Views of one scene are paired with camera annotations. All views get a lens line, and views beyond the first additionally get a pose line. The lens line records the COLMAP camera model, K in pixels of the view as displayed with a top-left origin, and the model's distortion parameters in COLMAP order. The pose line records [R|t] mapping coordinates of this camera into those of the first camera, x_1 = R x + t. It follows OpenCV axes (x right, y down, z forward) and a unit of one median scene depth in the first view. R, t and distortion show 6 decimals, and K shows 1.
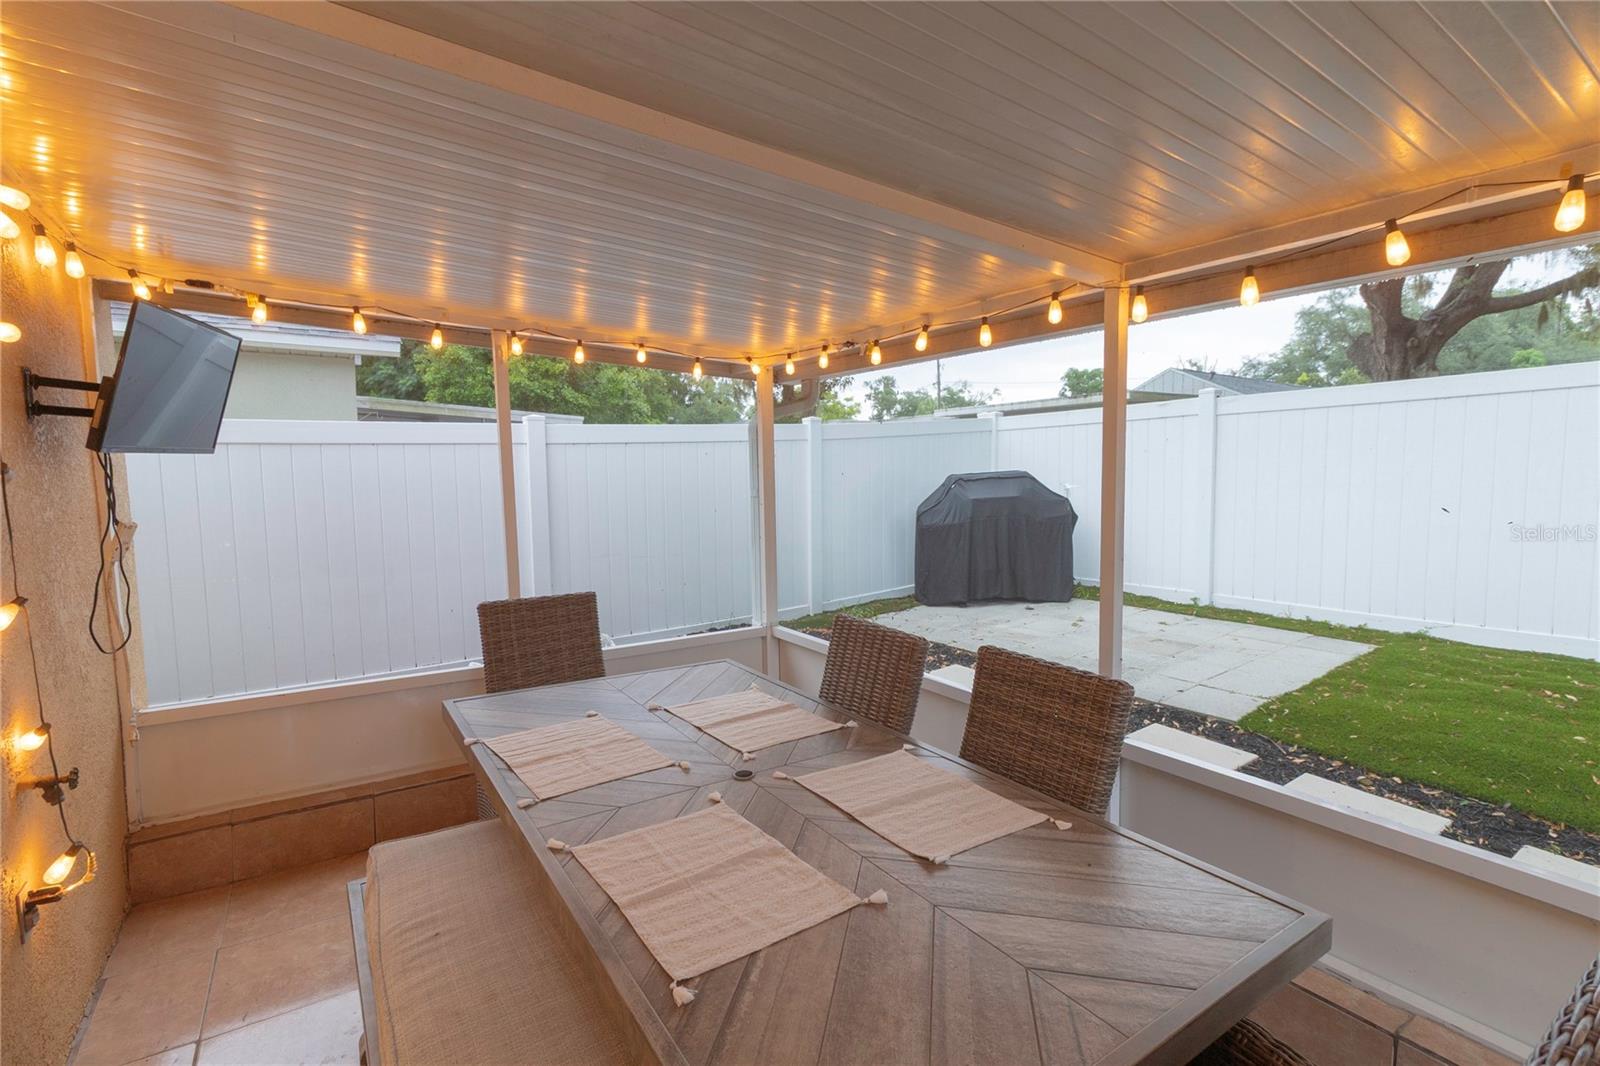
lens RADIAL K [[734.8, 0, 797.4], [0, 734.8, 531.3], [0, 0, 1]] dist [0.006462, 0.000726]
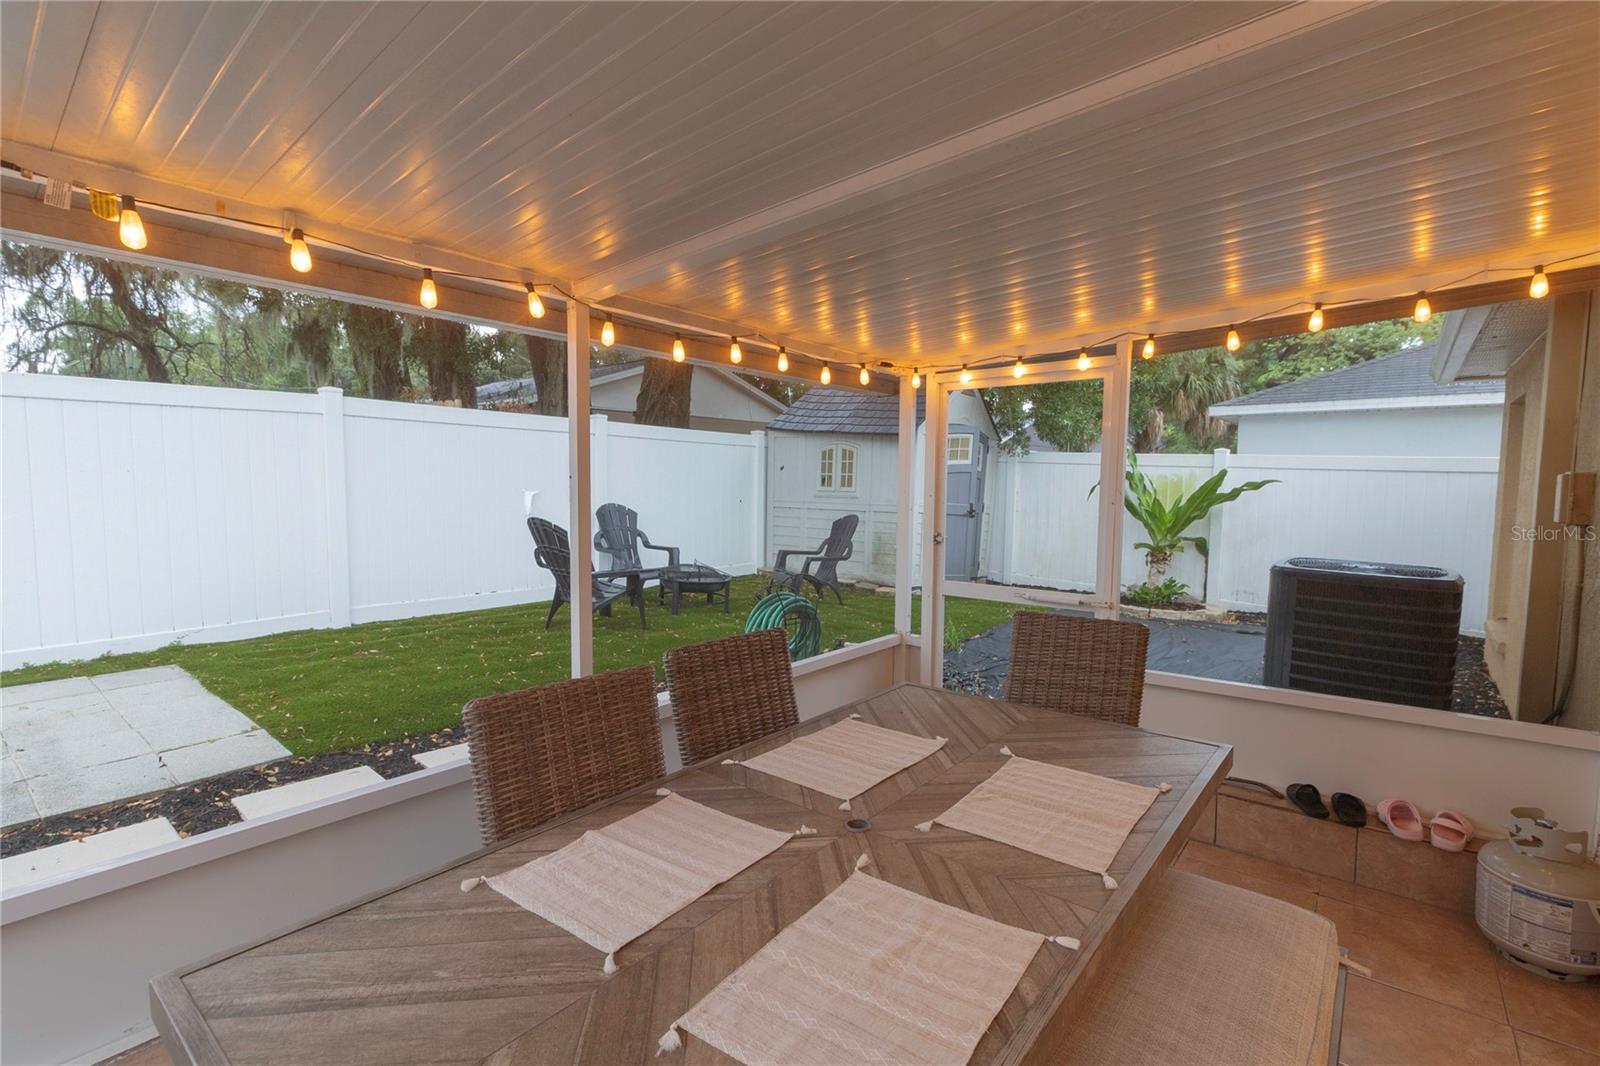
lens RADIAL K [[734.8, 0, 797.4], [0, 734.8, 531.3], [0, 0, 1]] dist [0.006462, 0.000726]
pose [[-0.296693, -0.057081, 0.953265, -0.455322], [0.070681, 0.994162, 0.081528, -0.045513], [-0.952354, 0.091567, -0.290926, 0.688577]]
